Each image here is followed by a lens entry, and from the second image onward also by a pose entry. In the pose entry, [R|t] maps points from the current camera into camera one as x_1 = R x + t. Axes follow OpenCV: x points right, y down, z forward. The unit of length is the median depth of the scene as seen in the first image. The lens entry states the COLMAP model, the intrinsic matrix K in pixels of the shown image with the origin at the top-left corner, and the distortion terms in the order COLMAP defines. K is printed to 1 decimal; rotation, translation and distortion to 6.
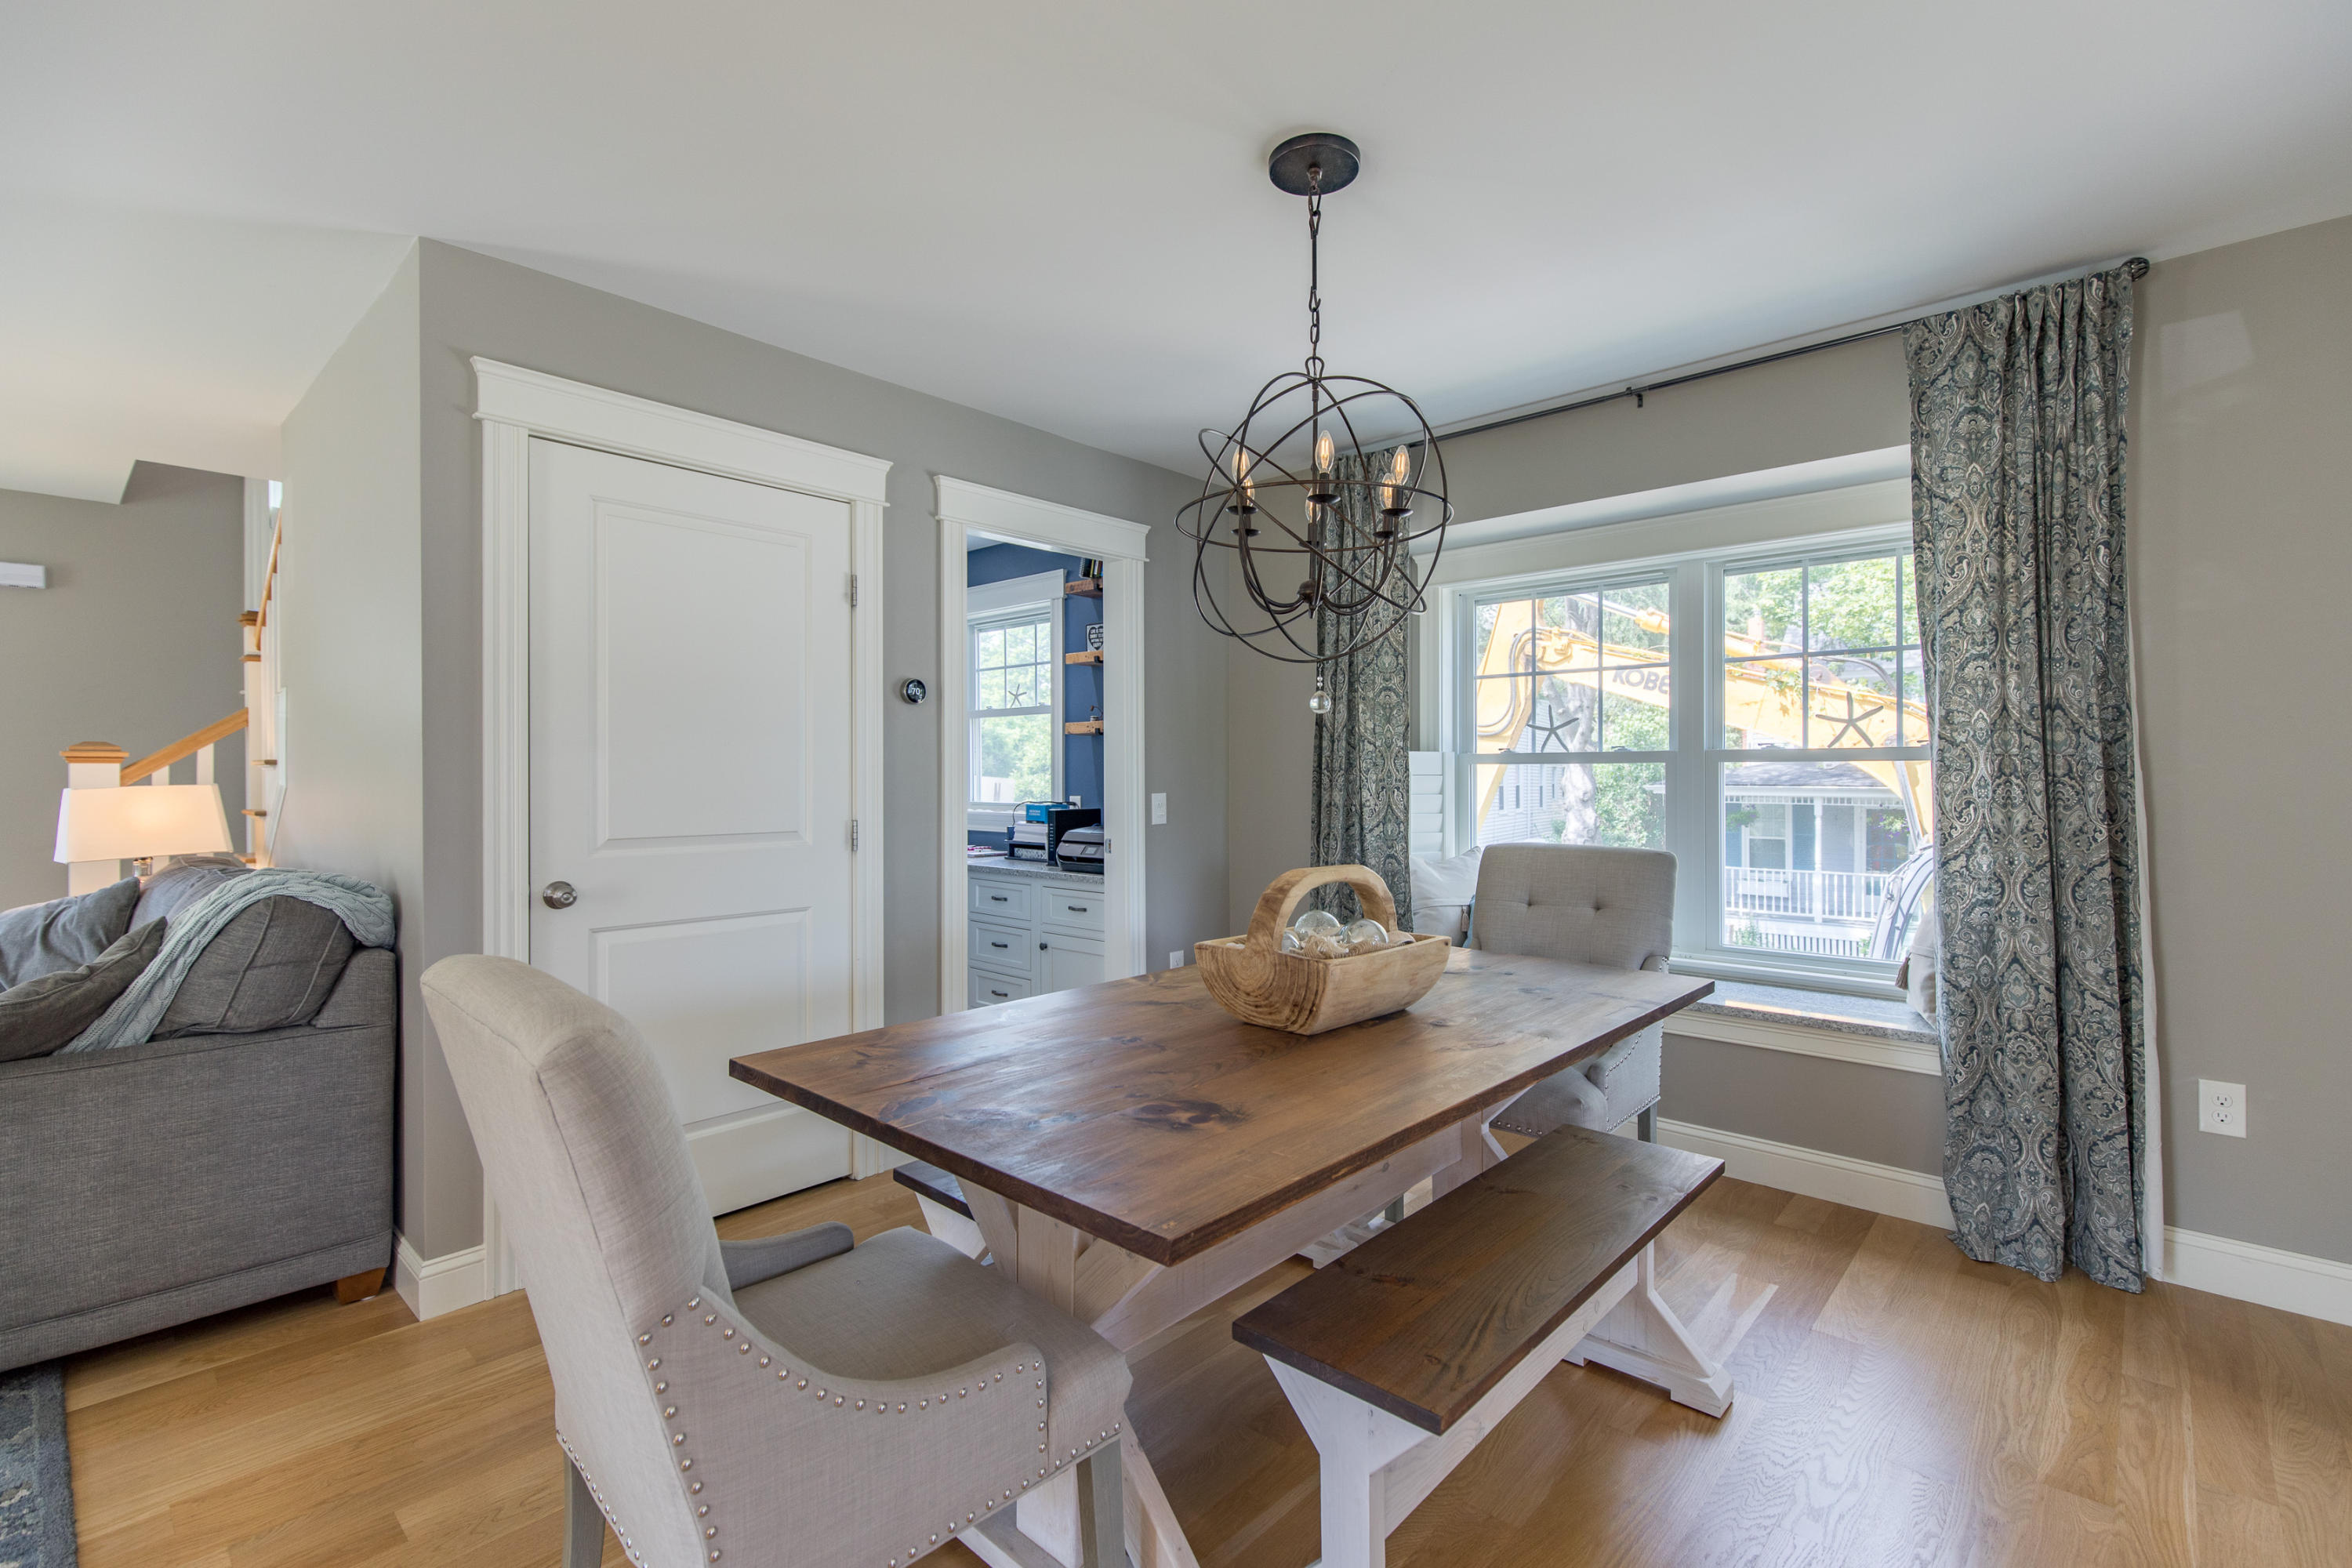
lens RADIAL K [[1040.2, 0, 1176.0], [0, 1040.2, 784.0], [0, 0, 1]] dist [-0.000021, -0.000082]
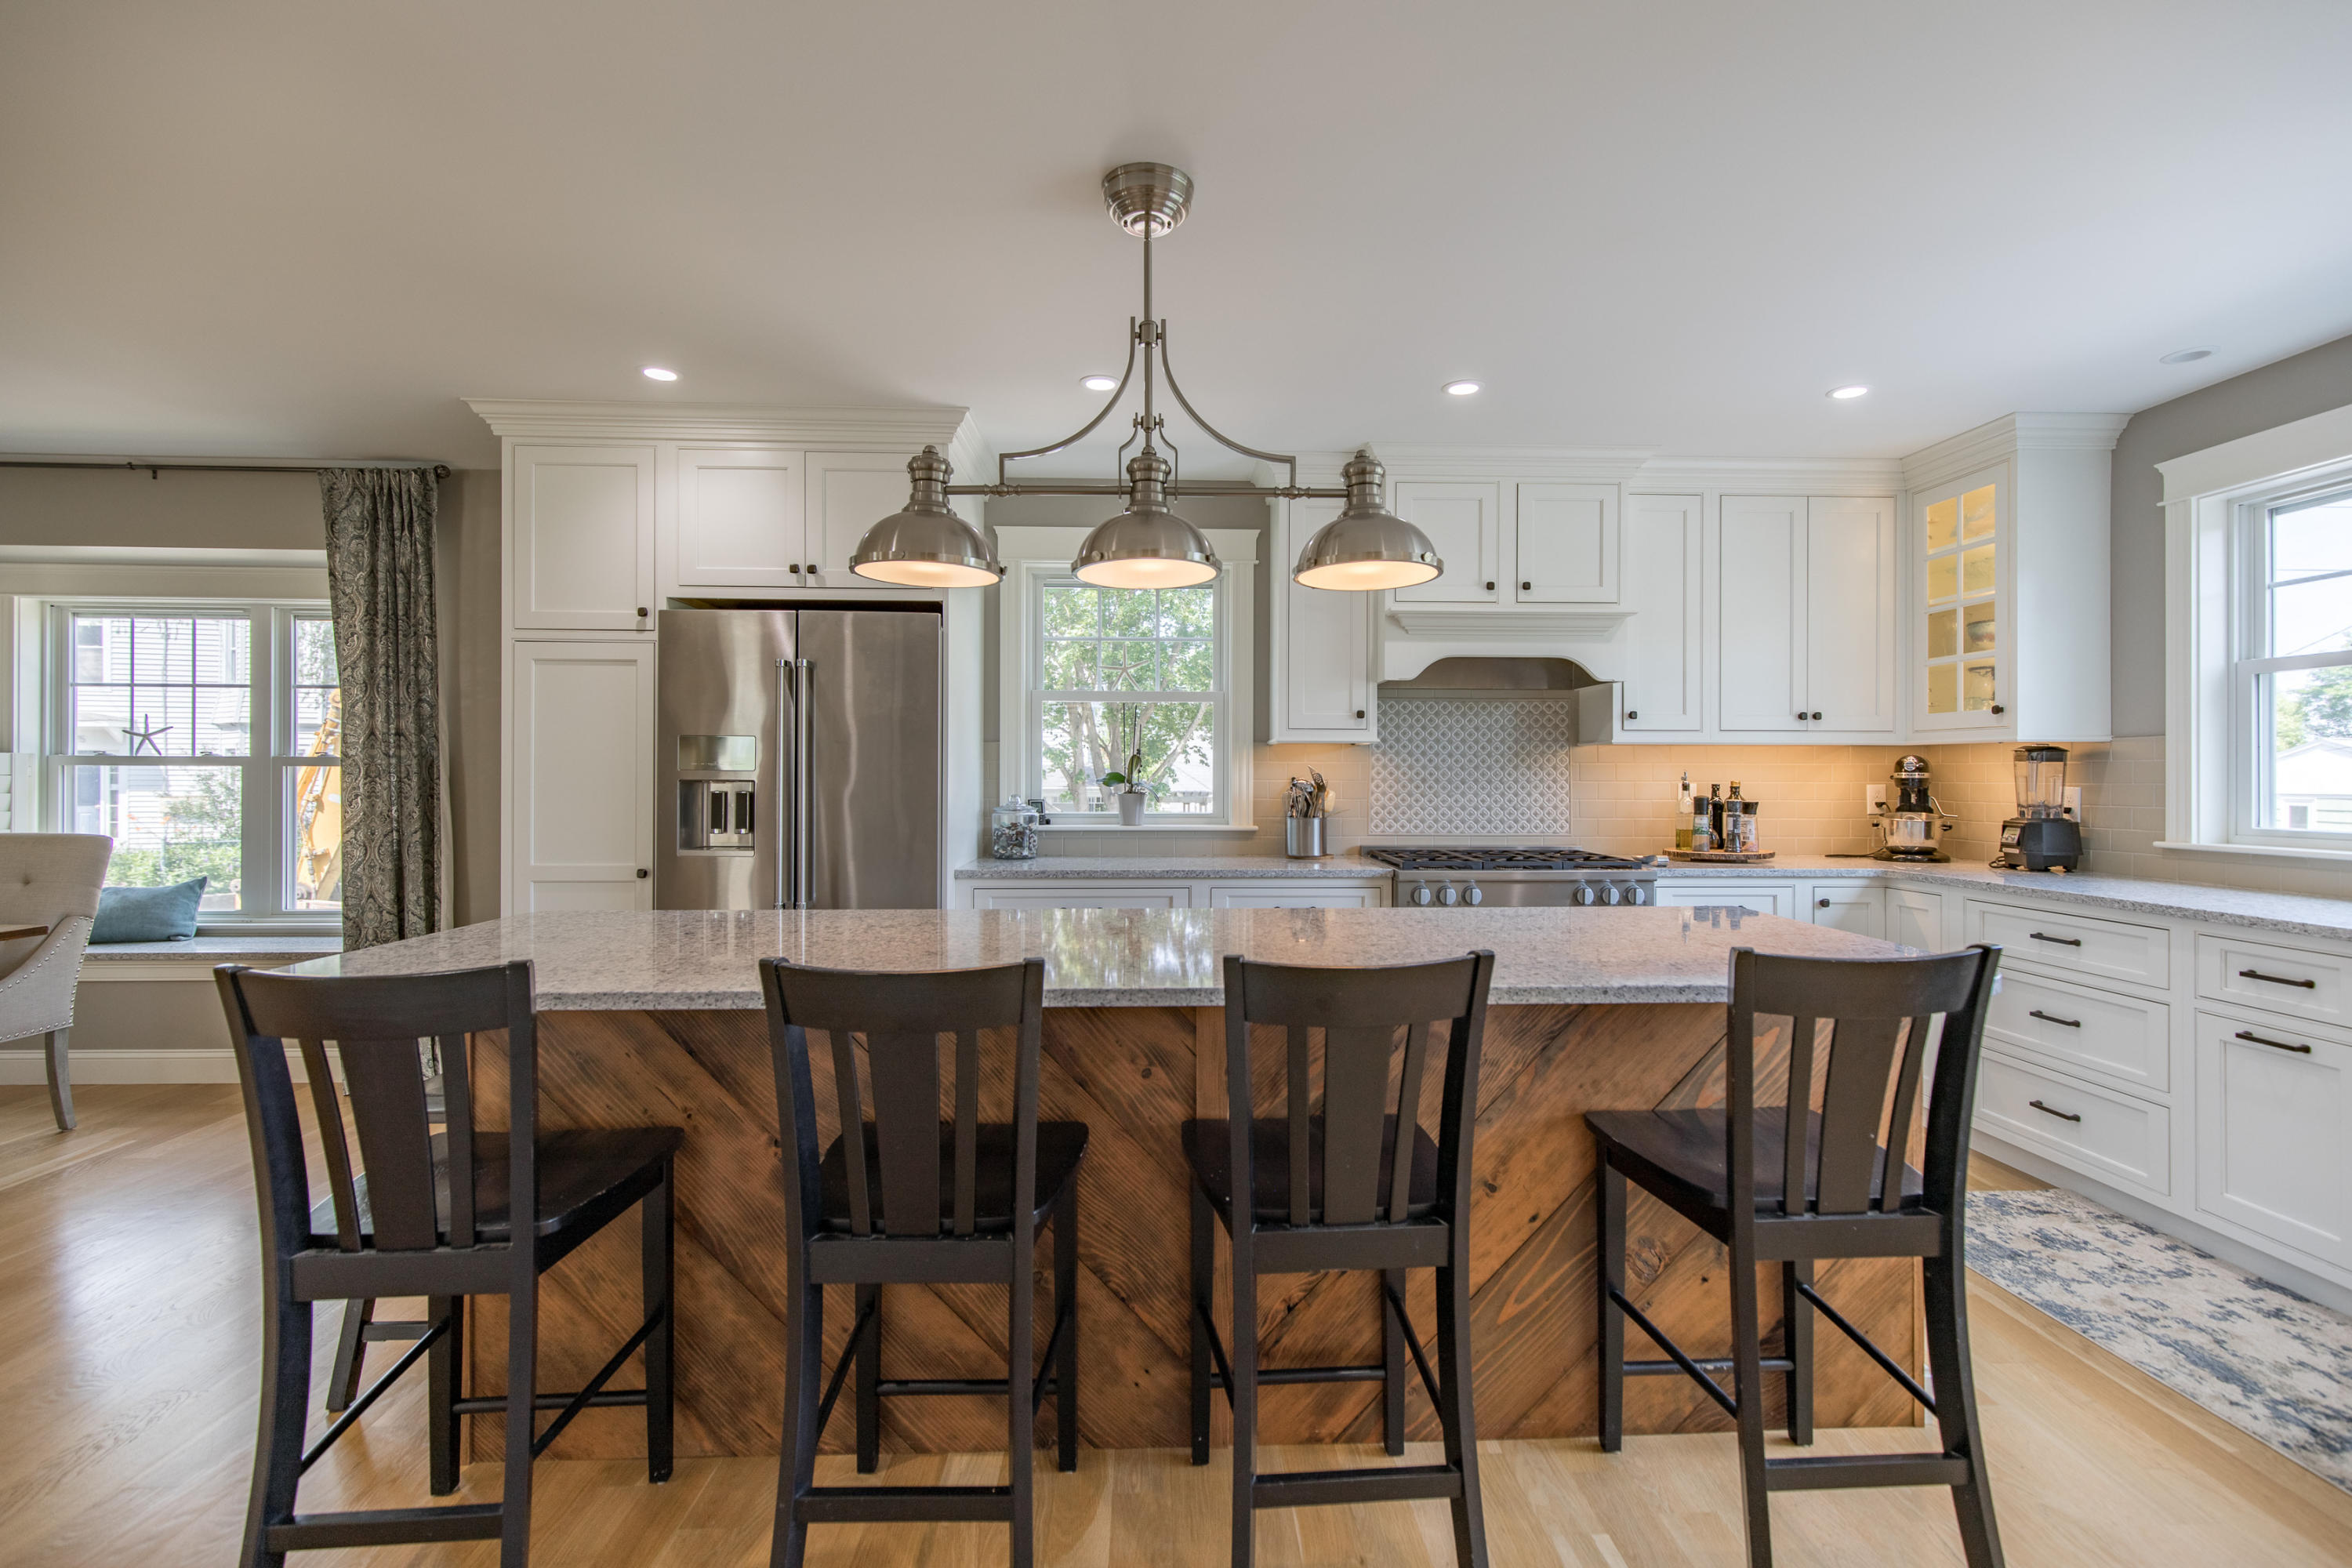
lens RADIAL K [[1040.2, 0, 1176.0], [0, 1040.2, 784.0], [0, 0, 1]] dist [-0.000021, -0.000082]
pose [[0.709702, 0.009266, 0.704441, 0.545094], [-0.001953, 0.999936, -0.011185, 0.016502], [-0.704499, 0.006562, 0.709675, -0.919099]]
